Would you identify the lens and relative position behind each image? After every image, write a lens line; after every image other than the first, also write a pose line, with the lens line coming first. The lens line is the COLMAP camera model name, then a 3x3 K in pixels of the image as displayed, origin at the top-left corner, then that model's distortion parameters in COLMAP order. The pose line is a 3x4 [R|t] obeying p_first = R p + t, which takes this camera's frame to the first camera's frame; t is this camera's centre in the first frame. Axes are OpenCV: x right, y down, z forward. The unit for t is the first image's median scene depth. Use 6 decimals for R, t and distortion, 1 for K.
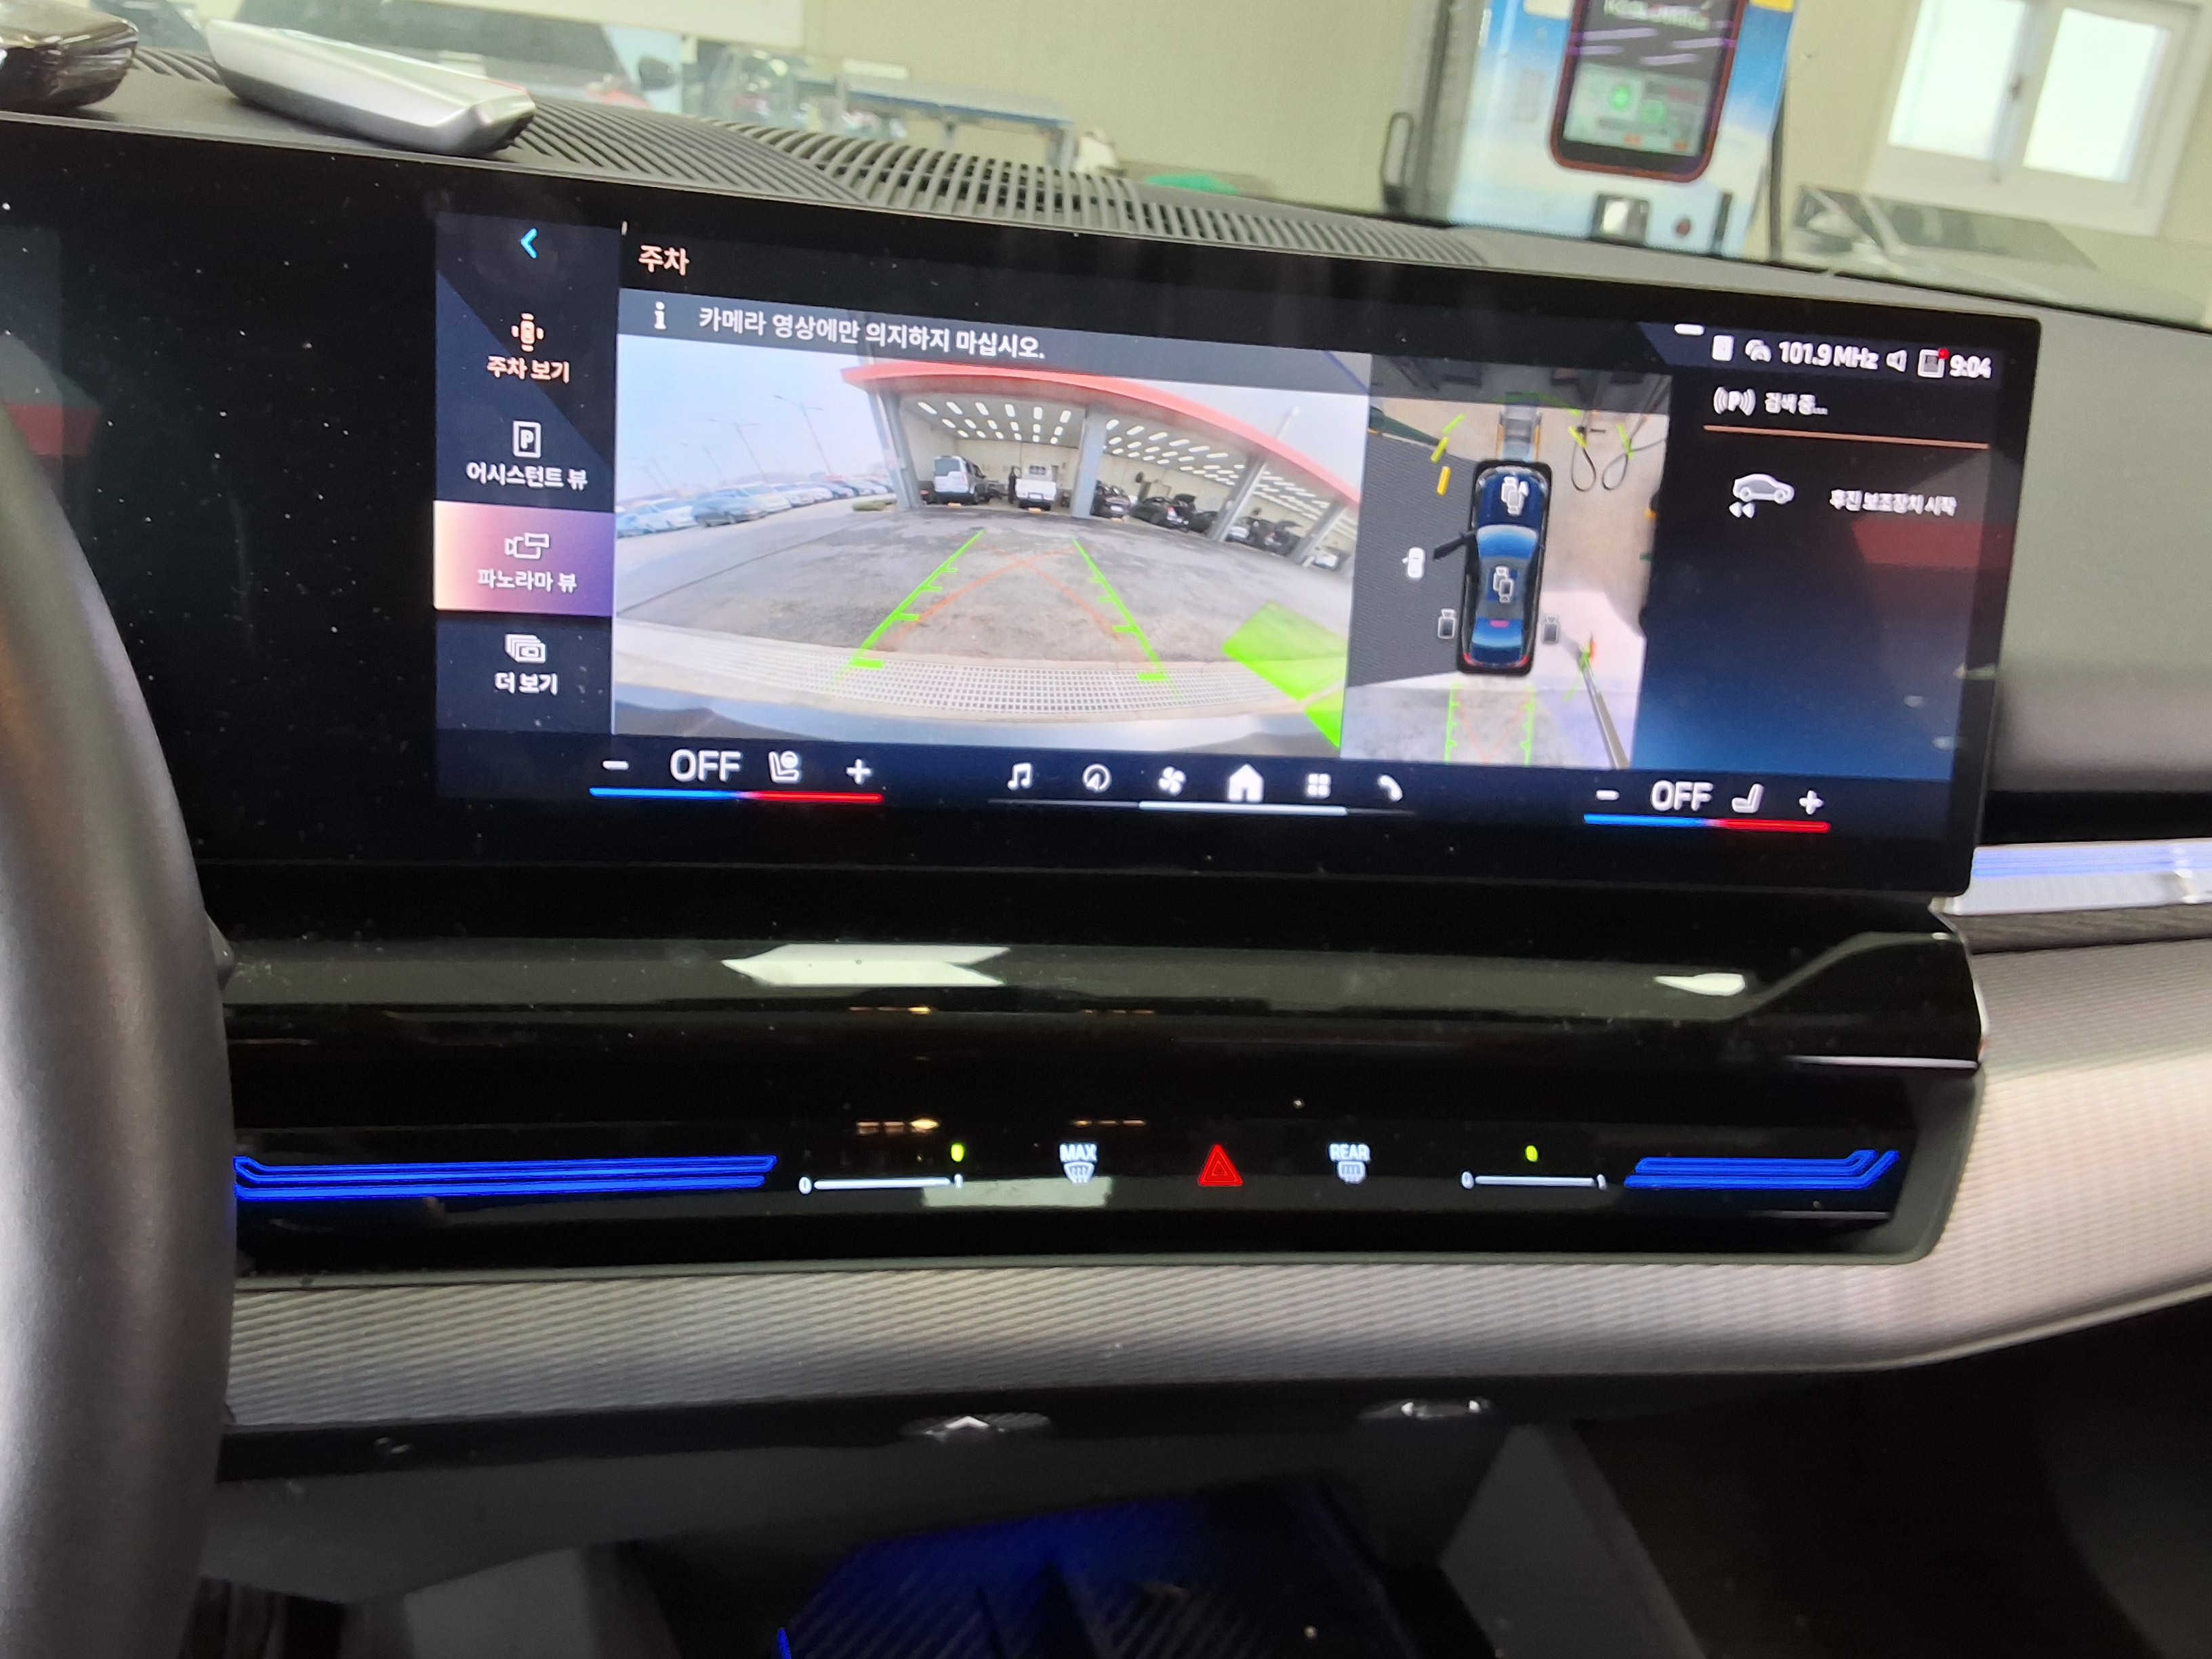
lens RADIAL K [[1773.8, 0, 1097.1], [0, 1773.8, 815.4], [0, 0, 1]] dist [0.071632, -0.111609]
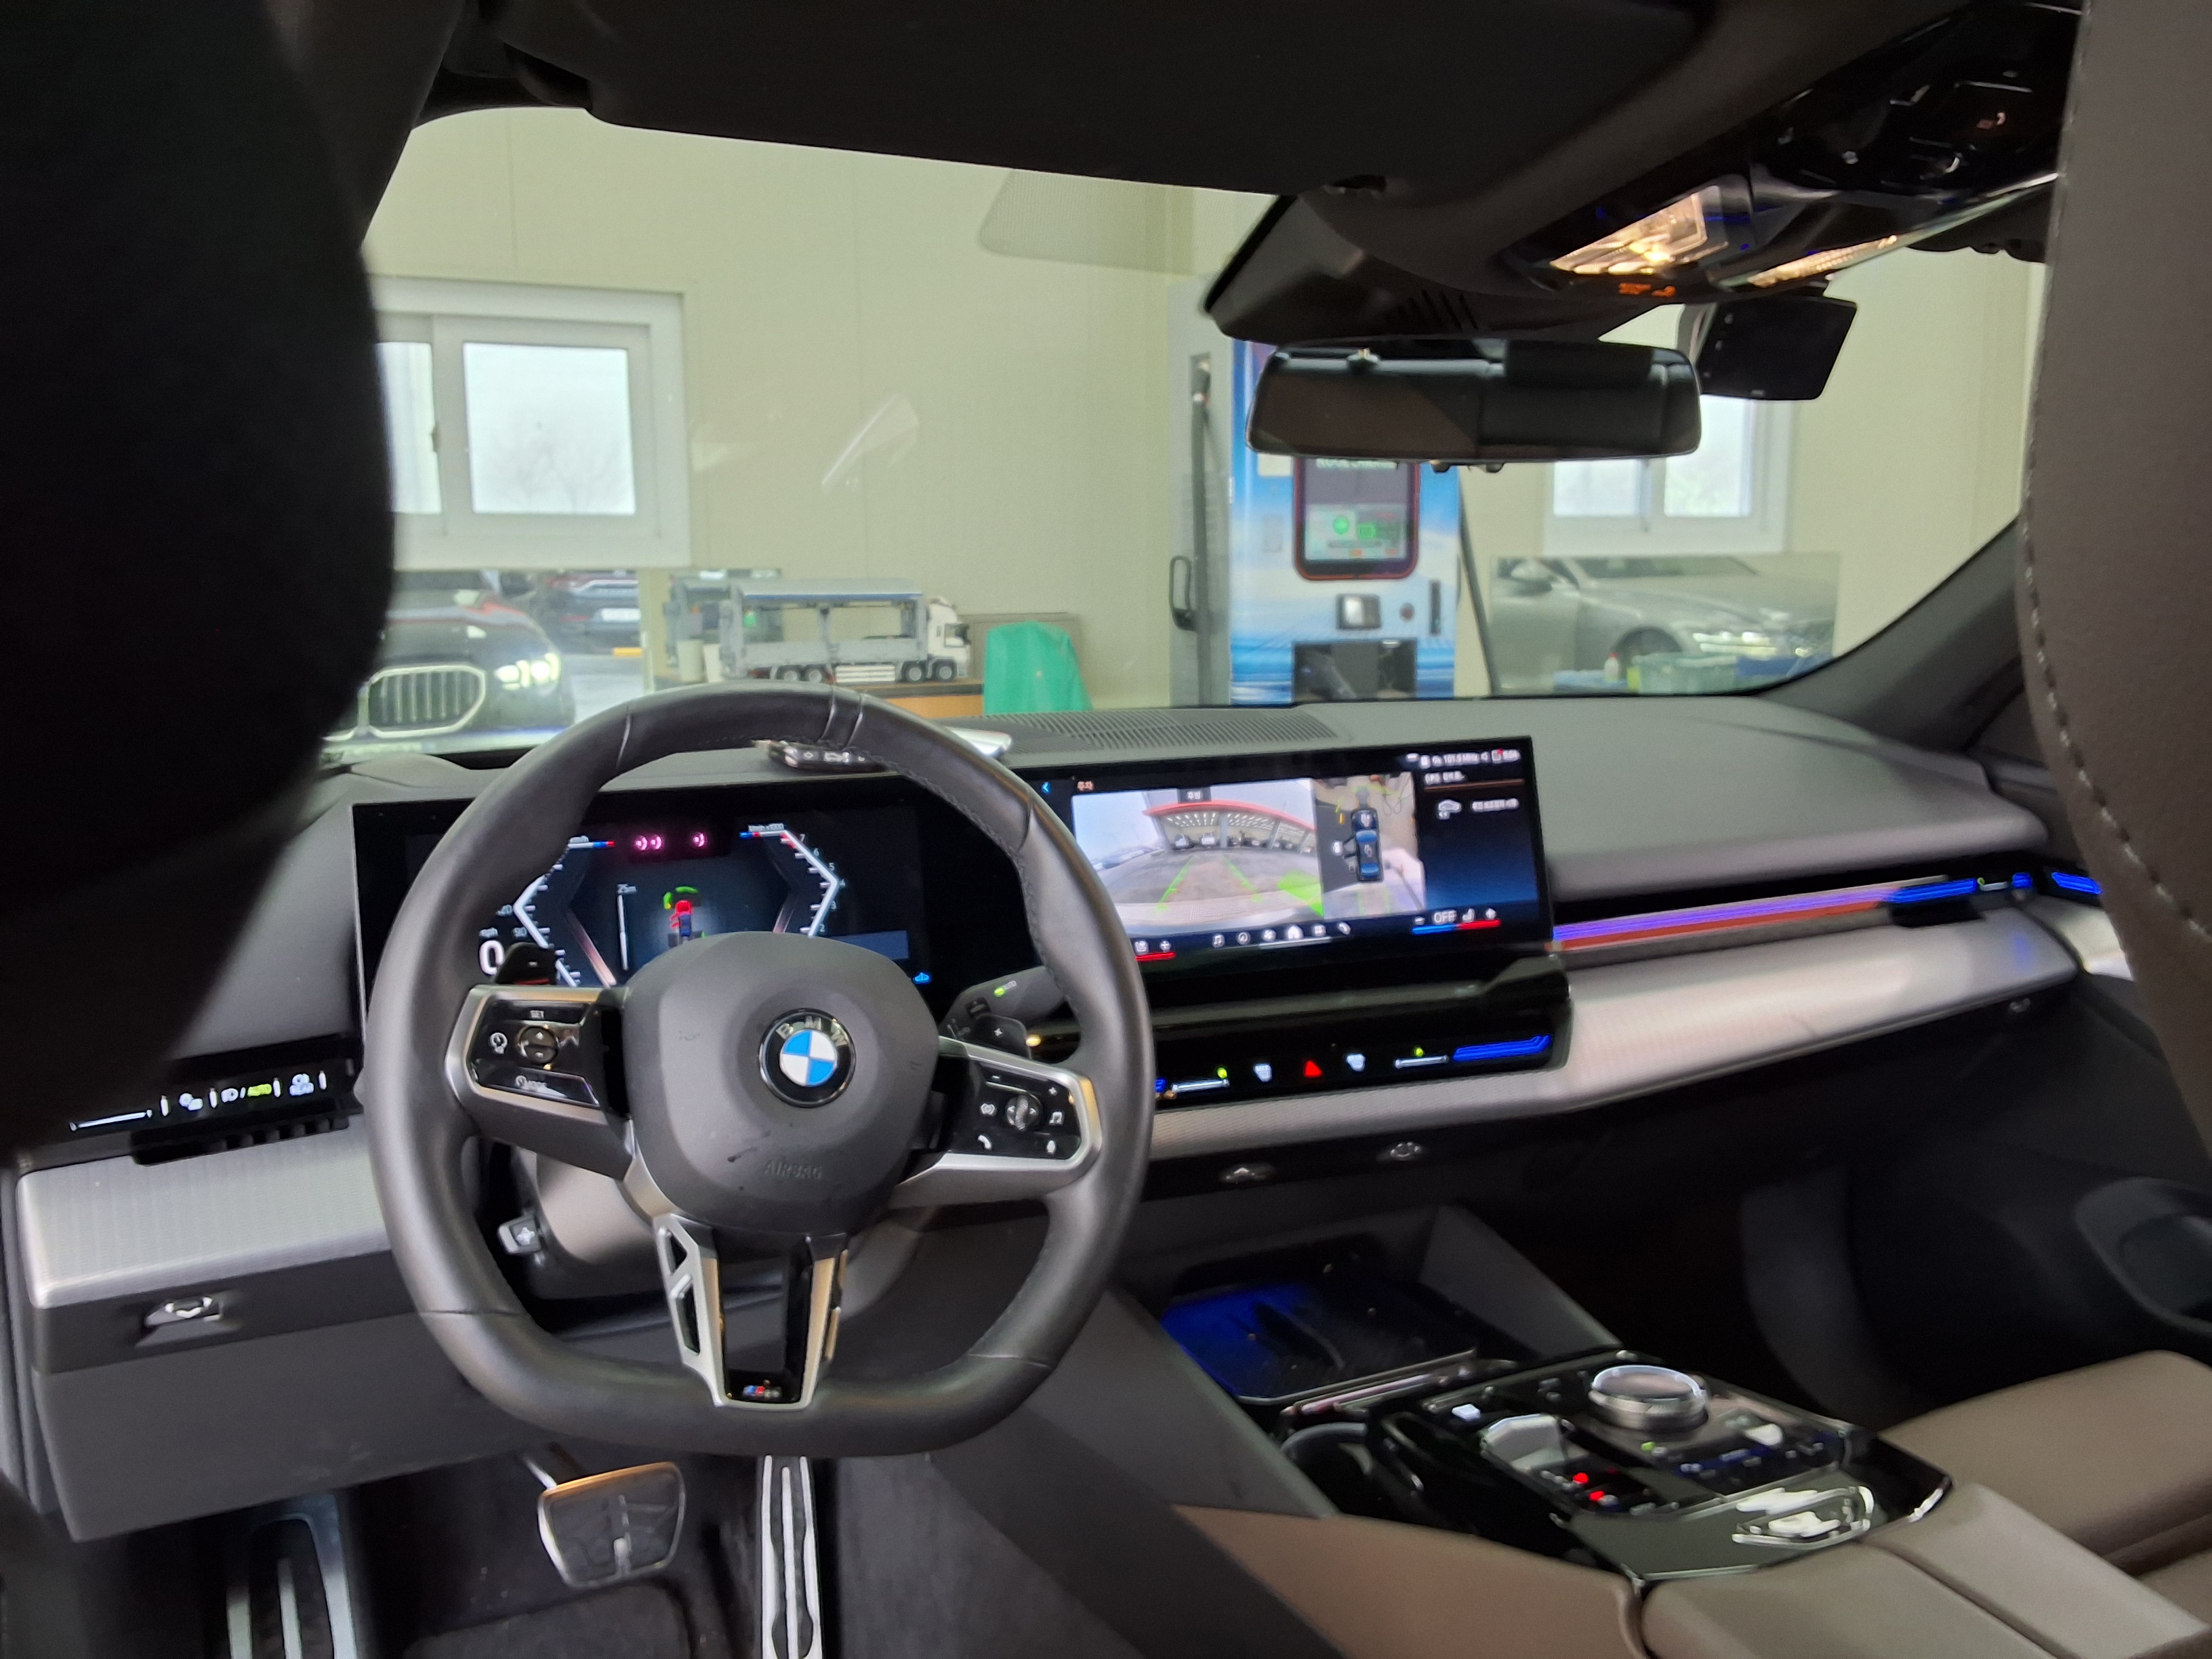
lens RADIAL K [[1773.8, 0, 1095.8], [0, 1773.8, 819.5], [0, 0, 1]] dist [0.071632, -0.111609]
pose [[0.983421, -0.142958, 0.111564, -0.499754], [0.163166, 0.966027, -0.200423, 0.313413], [-0.079122, 0.215303, 0.973337, -1.705618]]
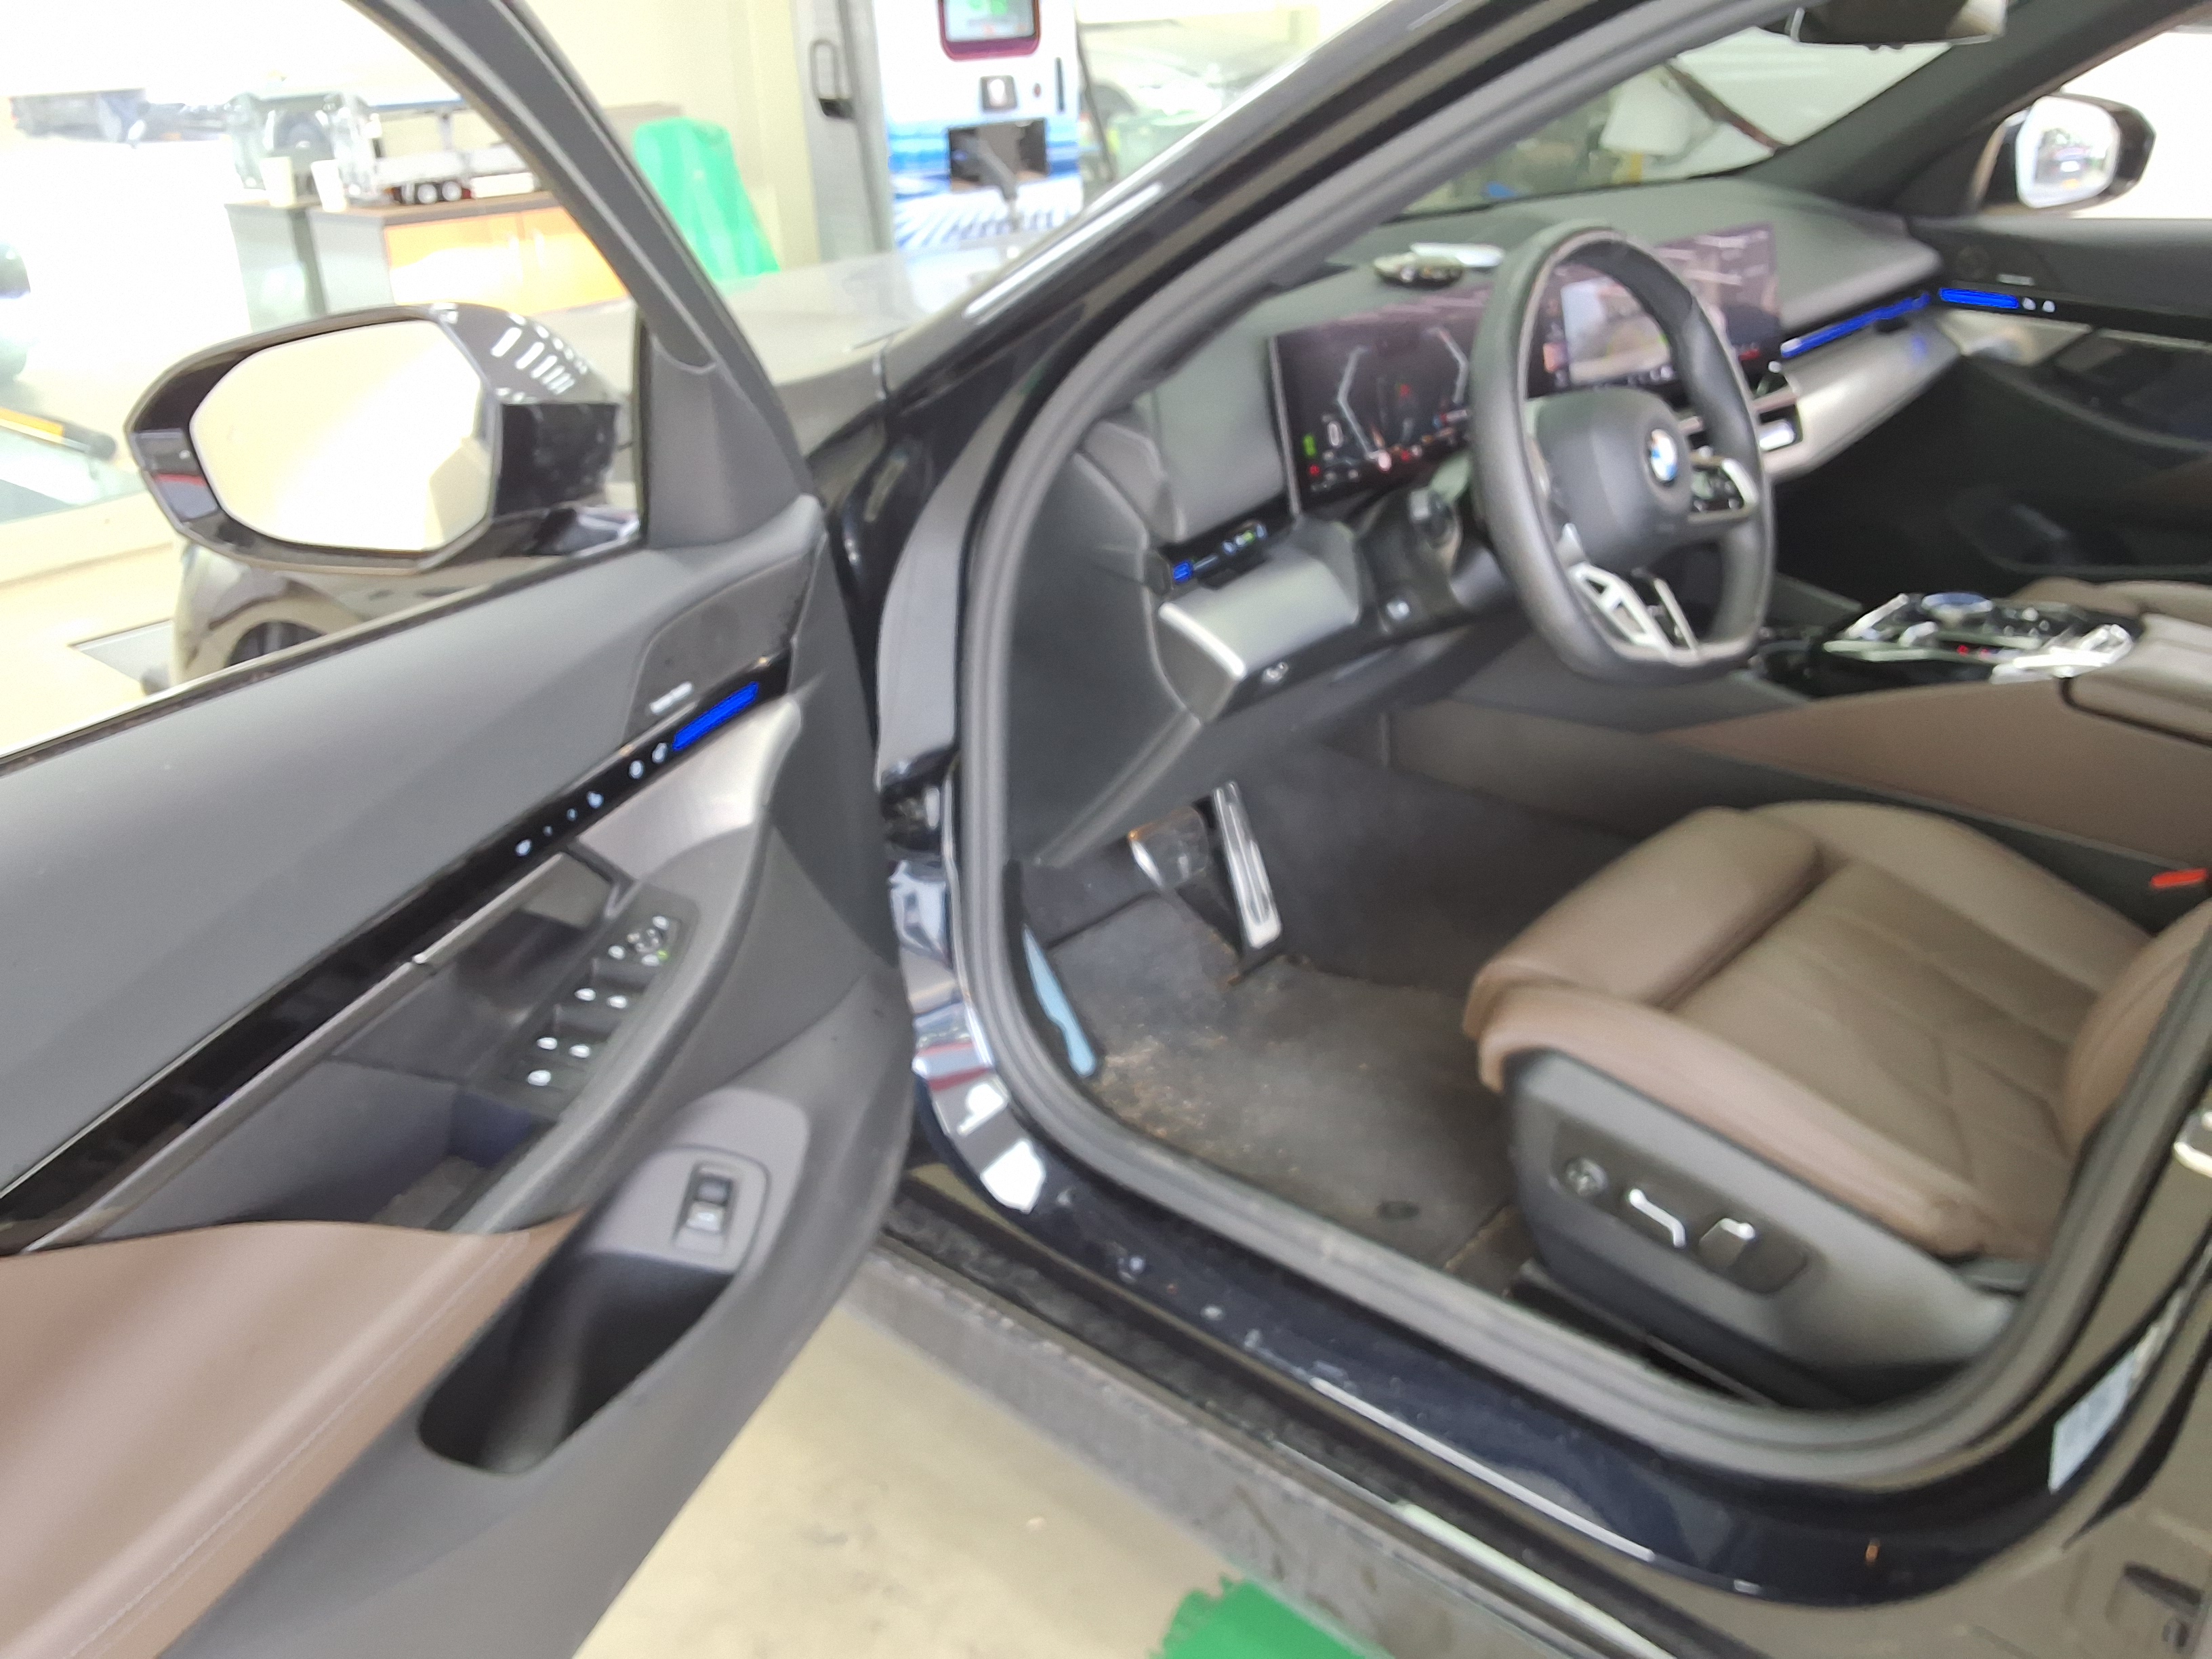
lens RADIAL K [[1773.8, 0, 1093.2], [0, 1773.8, 847.5], [0, 0, 1]] dist [0.071632, -0.111609]
pose [[0.866353, -0.341217, 0.364697, -2.777611], [0.300483, 0.939389, 0.165100, -0.034959], [-0.398927, -0.033450, 0.916373, -2.295877]]
